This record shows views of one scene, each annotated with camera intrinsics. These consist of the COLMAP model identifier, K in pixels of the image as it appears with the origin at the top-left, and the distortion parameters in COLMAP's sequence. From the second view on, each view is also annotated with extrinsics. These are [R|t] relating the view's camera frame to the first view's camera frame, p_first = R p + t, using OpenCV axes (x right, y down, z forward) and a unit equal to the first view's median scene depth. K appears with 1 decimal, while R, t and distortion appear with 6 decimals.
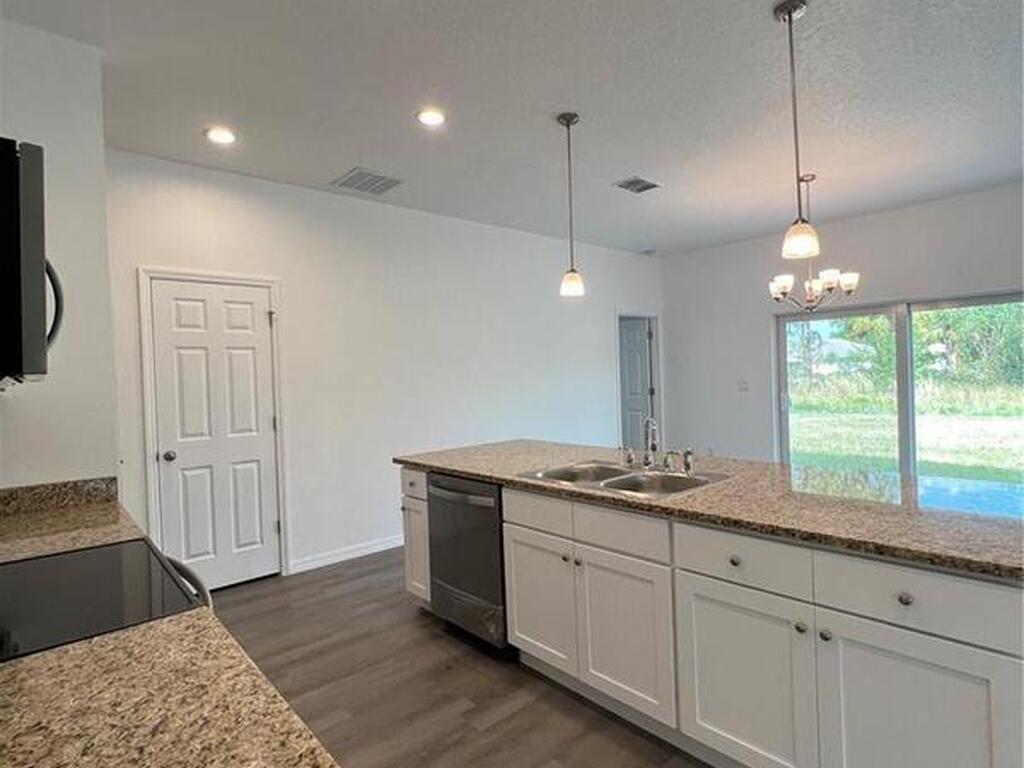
lens RADIAL K [[549.0, 0, 514.3], [0, 549.0, 379.1], [0, 0, 1]] dist [-0.006081, 0.001703]
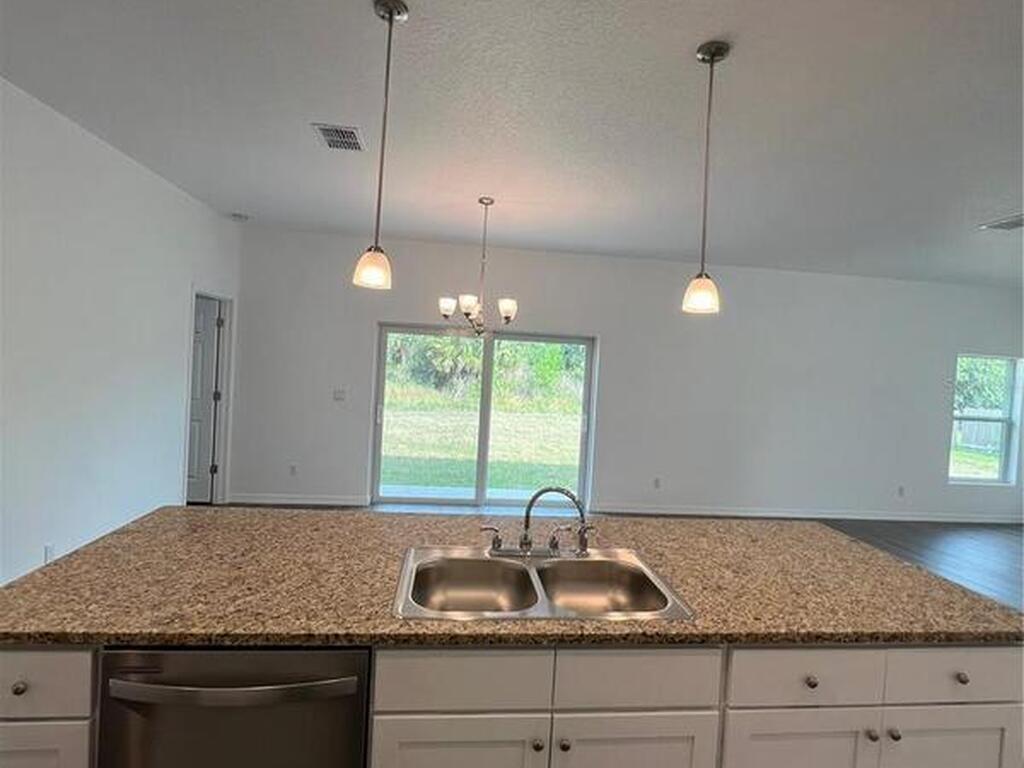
lens RADIAL K [[549.0, 0, 514.3], [0, 549.0, 379.1], [0, 0, 1]] dist [-0.006081, 0.001703]
pose [[0.576650, 0.048550, 0.815548, -0.280952], [-0.069985, 0.997499, -0.009897, -0.046284], [-0.813989, -0.051369, 0.578605, 0.442756]]
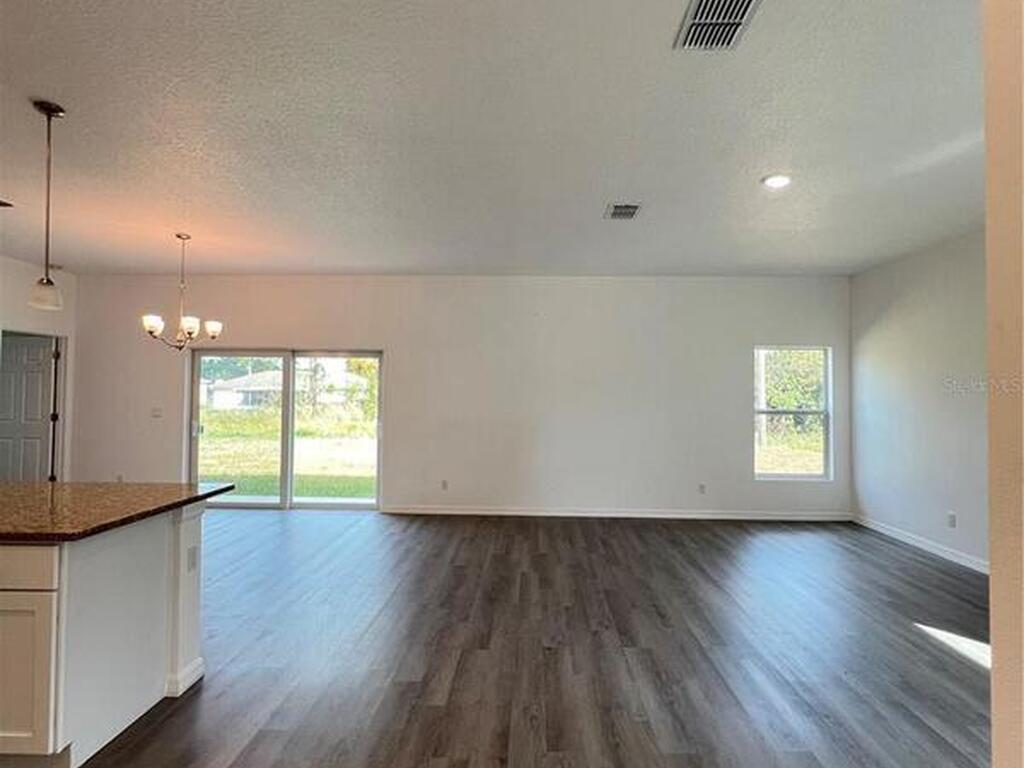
lens RADIAL K [[549.0, 0, 514.3], [0, 549.0, 379.1], [0, 0, 1]] dist [-0.006081, 0.001703]
pose [[0.687839, 0.062492, 0.723169, 0.234199], [-0.027884, 0.997827, -0.059704, -0.015294], [-0.725328, 0.020902, 0.688086, -0.372919]]
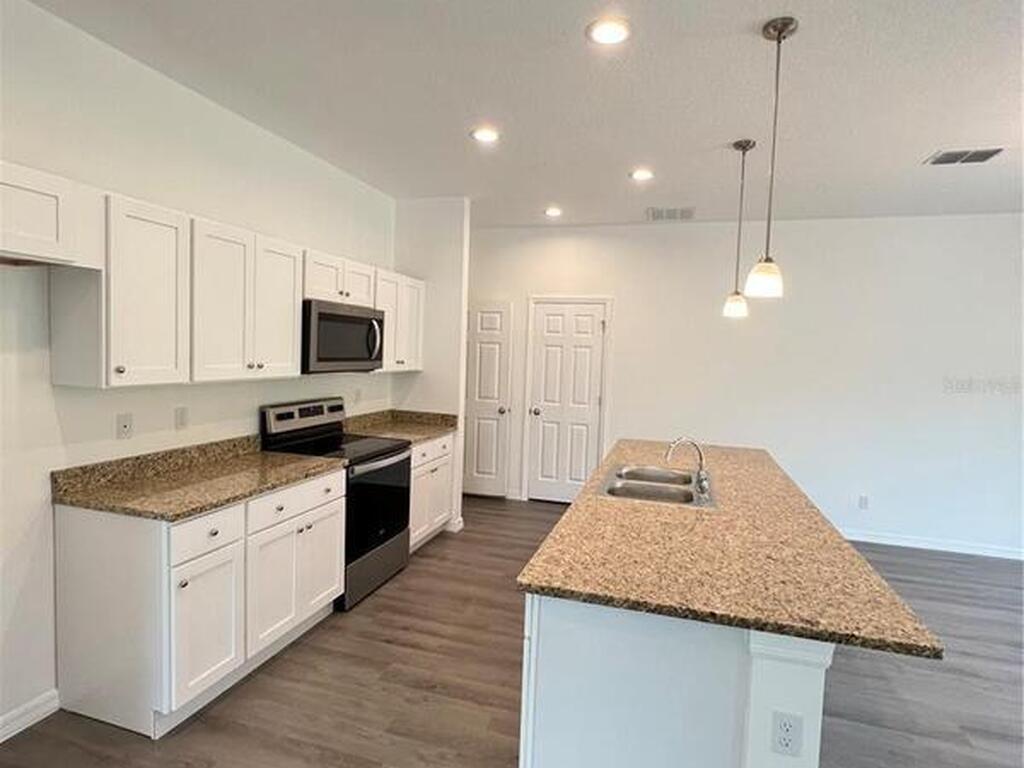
lens RADIAL K [[549.0, 0, 514.3], [0, 549.0, 379.1], [0, 0, 1]] dist [-0.006081, 0.001703]
pose [[0.516719, 0.100140, -0.850278, 0.704012], [-0.060402, 0.994925, 0.080469, -0.082749], [0.854021, 0.009779, 0.520146, 0.090816]]
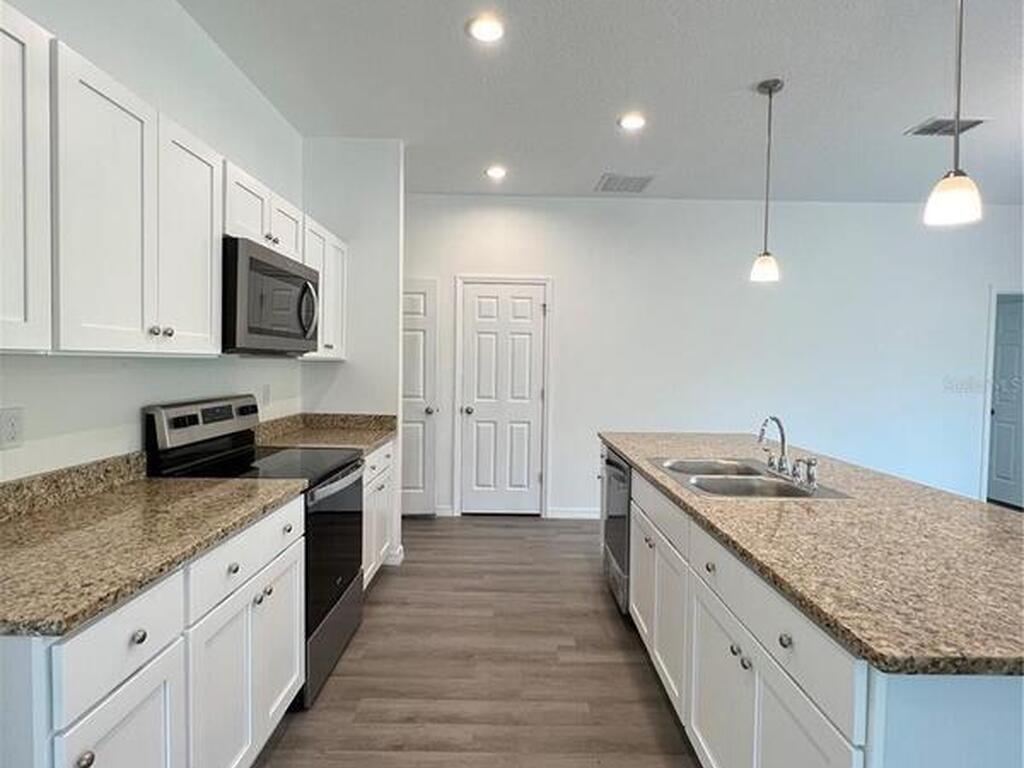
lens RADIAL K [[549.0, 0, 514.3], [0, 549.0, 379.1], [0, 0, 1]] dist [-0.006081, 0.001703]
pose [[0.747379, 0.066696, -0.661042, 0.367449], [-0.047589, 0.997767, 0.046865, -0.010173], [0.662692, -0.003568, 0.748884, 0.031562]]
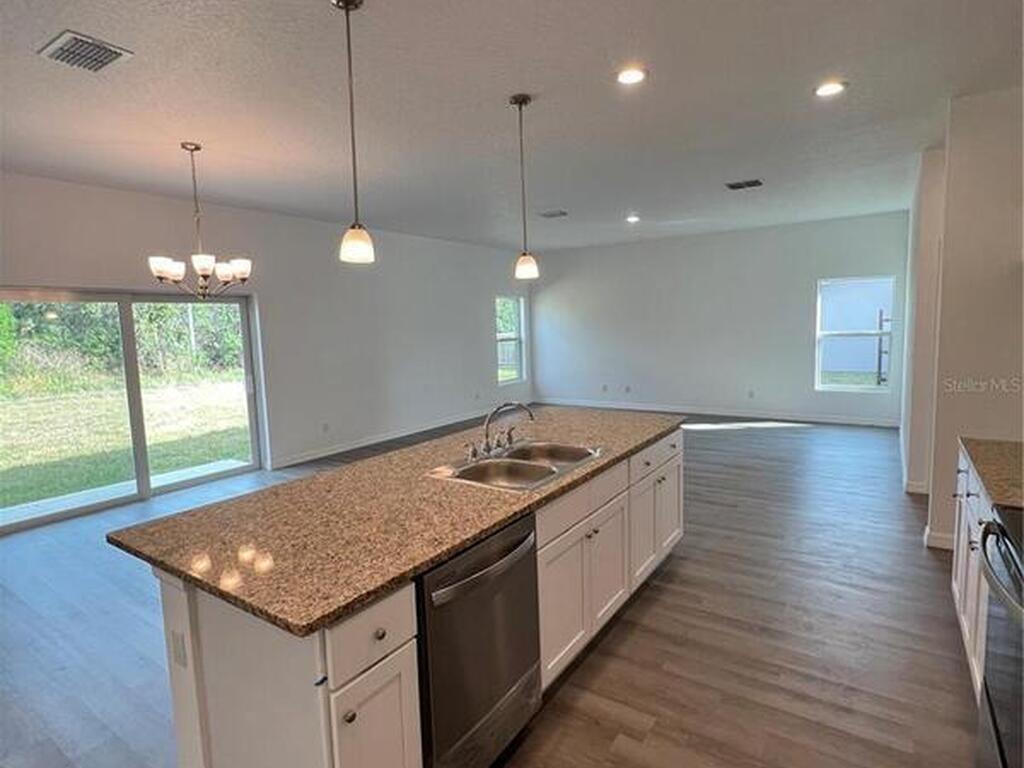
lens RADIAL K [[549.0, 0, 514.3], [0, 549.0, 379.1], [0, 0, 1]] dist [-0.006081, 0.001703]
pose [[-0.245421, -0.057965, 0.967682, -0.567942], [0.046603, 0.996351, 0.071502, -0.038555], [-0.968296, 0.062645, -0.241824, 0.885006]]
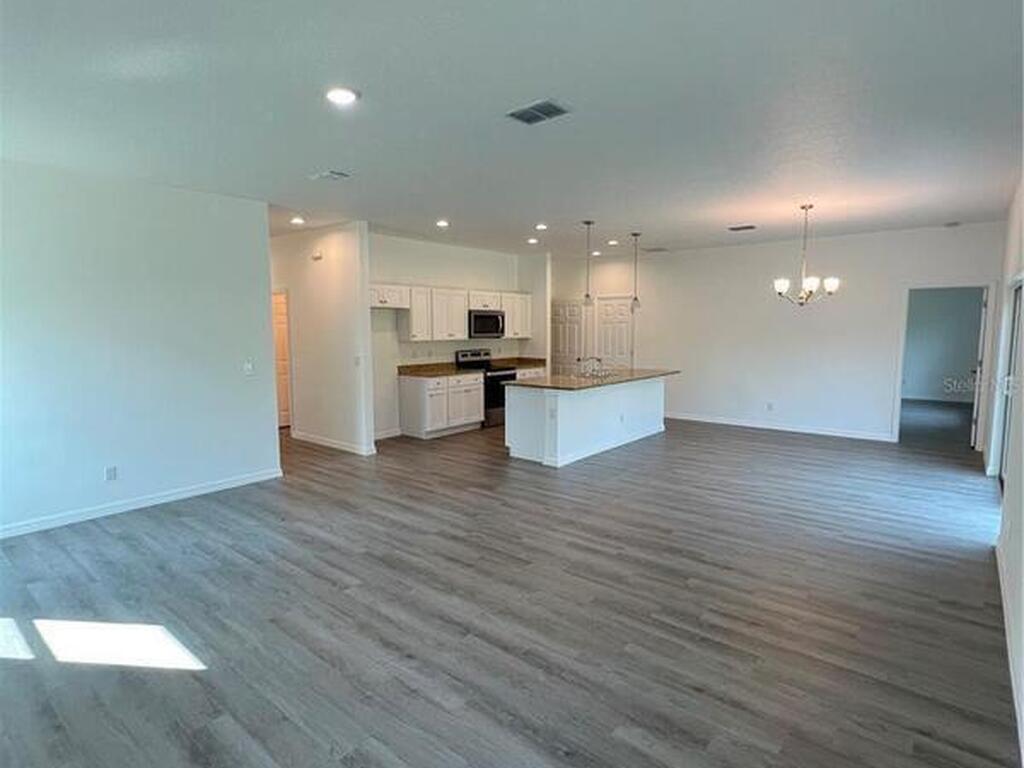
lens RADIAL K [[549.0, 0, 514.3], [0, 549.0, 379.1], [0, 0, 1]] dist [-0.006081, 0.001703]
pose [[0.154743, 0.131255, -0.979197, 2.168923], [-0.010598, 0.991299, 0.131203, -0.137938], [0.987898, -0.009925, 0.154787, 0.084124]]
